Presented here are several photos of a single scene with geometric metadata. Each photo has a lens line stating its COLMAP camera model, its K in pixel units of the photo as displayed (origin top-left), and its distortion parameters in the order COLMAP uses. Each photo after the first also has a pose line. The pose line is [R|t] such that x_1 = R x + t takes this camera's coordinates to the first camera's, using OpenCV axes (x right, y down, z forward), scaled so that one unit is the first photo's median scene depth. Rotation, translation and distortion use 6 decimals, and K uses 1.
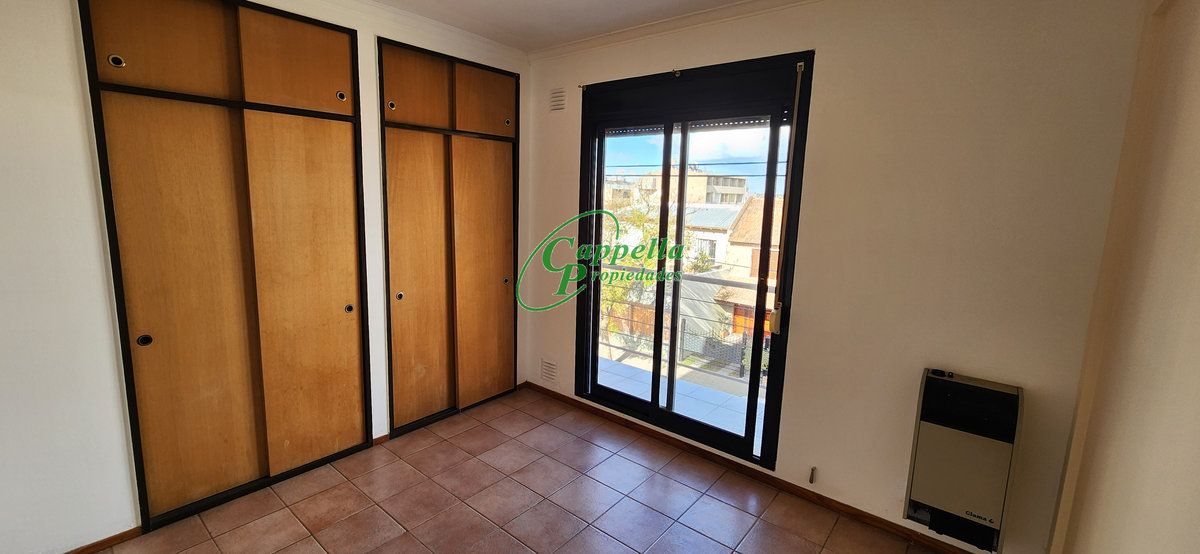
lens RADIAL K [[484.9, 0, 593.0], [0, 484.9, 269.9], [0, 0, 1]] dist [-0.000275, -0.000128]
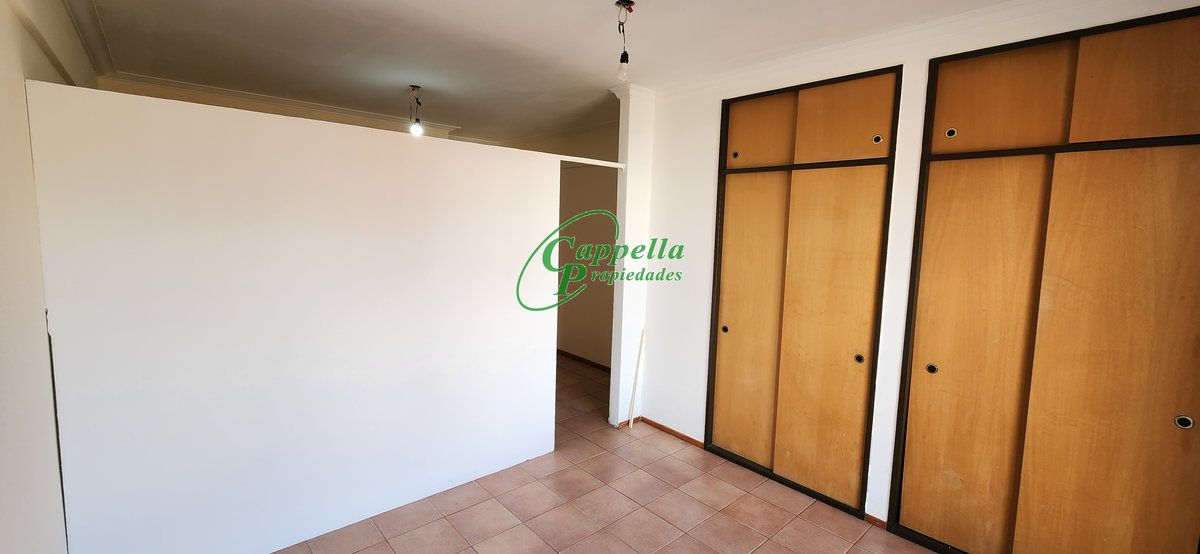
lens RADIAL K [[484.9, 0, 593.0], [0, 484.9, 269.9], [0, 0, 1]] dist [-0.000275, -0.000128]
pose [[-0.153222, 0.066052, -0.985982, 0.507477], [-0.184728, 0.978261, 0.094242, -0.084203], [0.970772, 0.196579, -0.137690, 0.594599]]
